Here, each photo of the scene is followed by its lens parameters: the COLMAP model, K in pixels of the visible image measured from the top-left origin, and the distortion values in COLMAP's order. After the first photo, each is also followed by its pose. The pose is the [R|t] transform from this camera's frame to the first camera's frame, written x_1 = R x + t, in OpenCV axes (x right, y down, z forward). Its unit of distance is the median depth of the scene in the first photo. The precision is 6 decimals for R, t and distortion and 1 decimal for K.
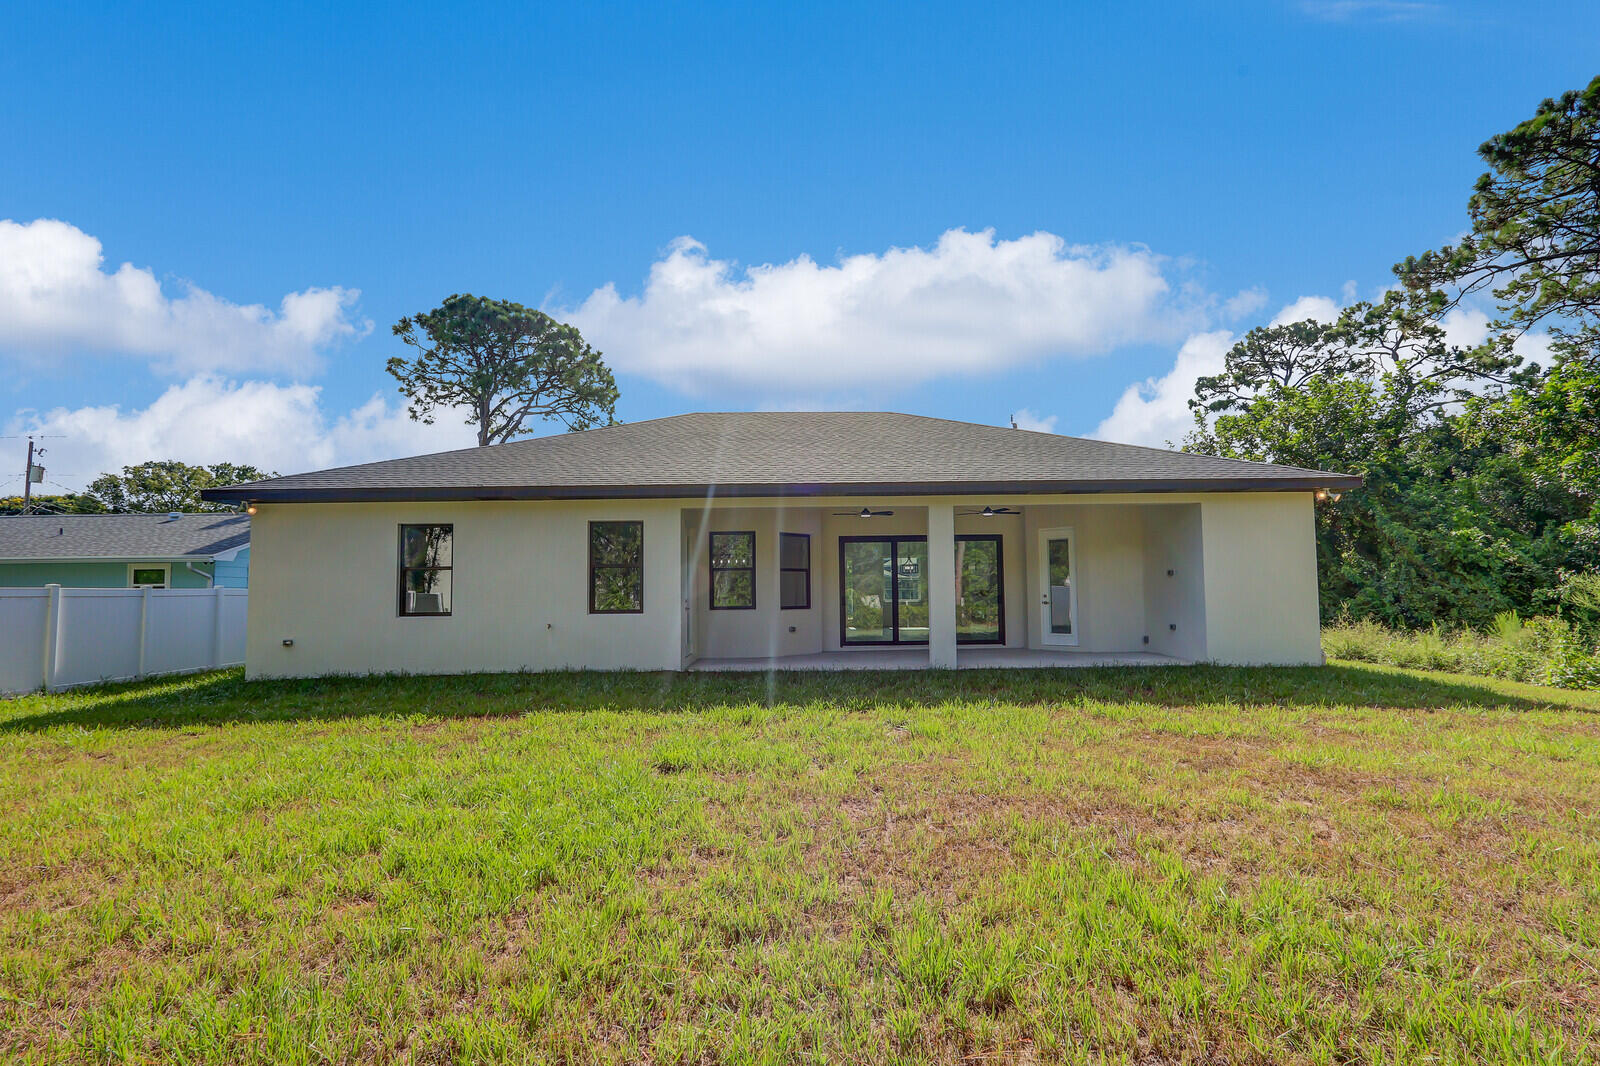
lens RADIAL K [[758.0, 0, 805.6], [0, 758.0, 559.3], [0, 0, 1]] dist [-0.020472, 0.000141]
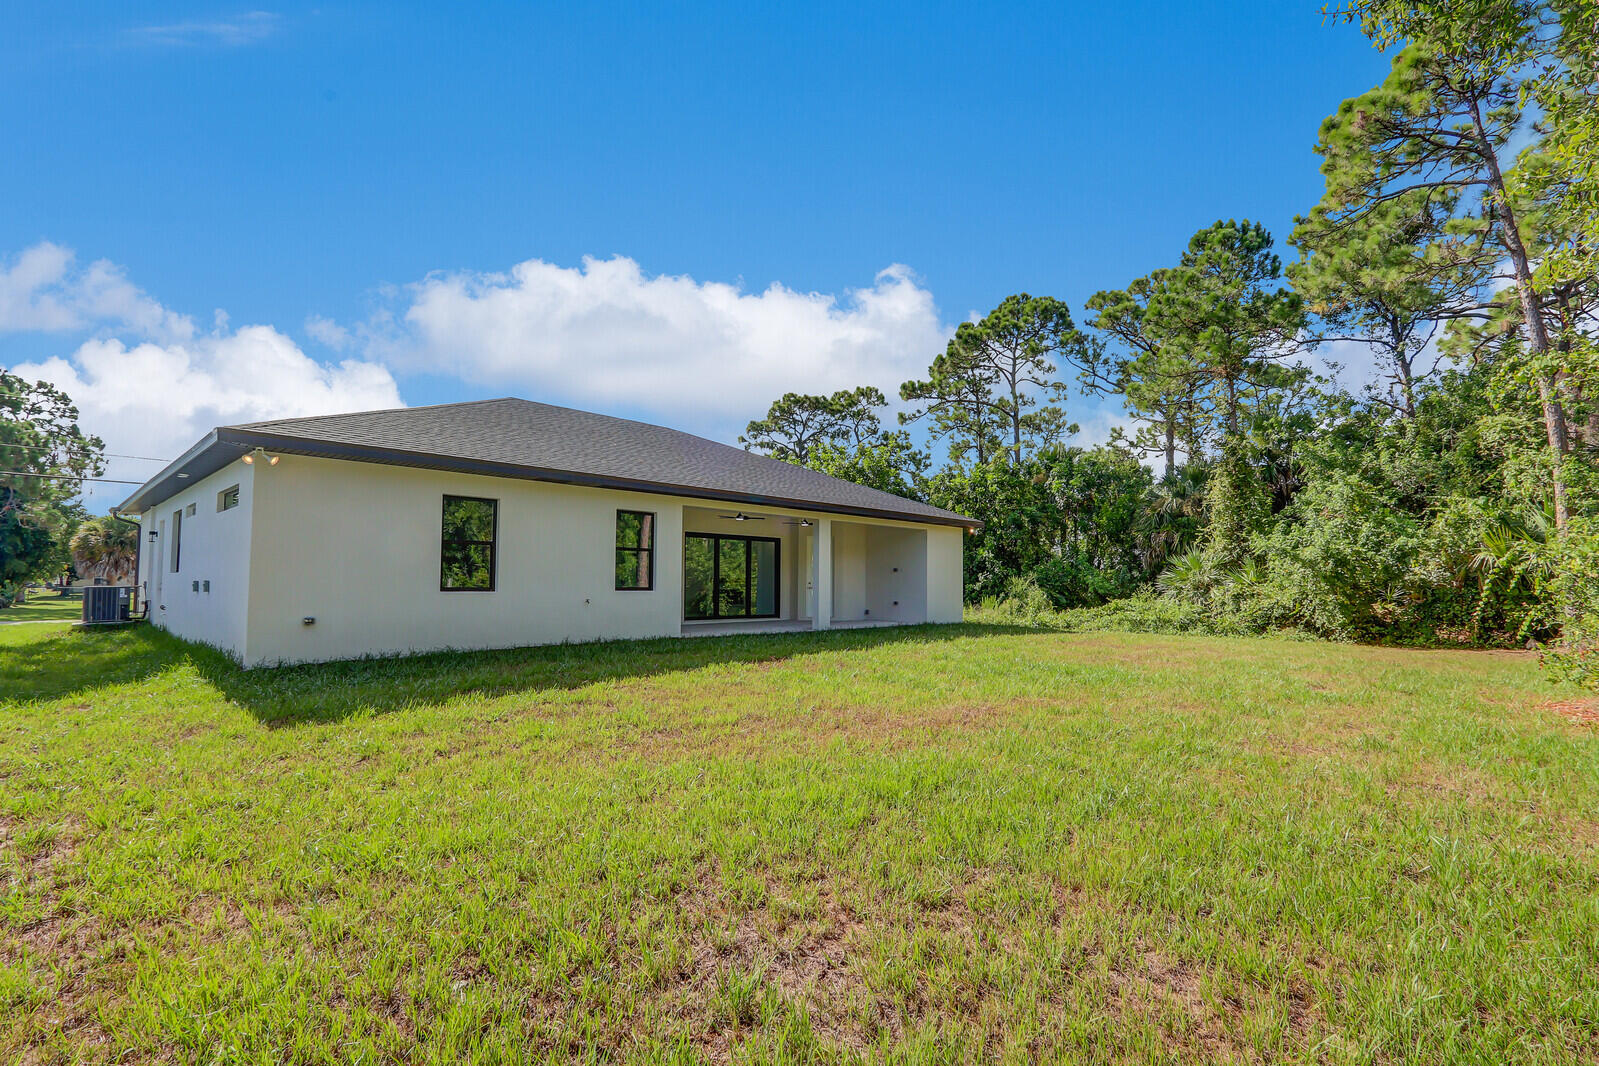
lens RADIAL K [[757.5, 0, 805.1], [0, 757.5, 559.3], [0, 0, 1]] dist [-0.020472, 0.000141]
pose [[0.684958, 0.042041, 0.727369, -0.903231], [-0.051810, 0.998617, -0.008930, 0.021148], [-0.726738, -0.031568, 0.686189, 0.023295]]
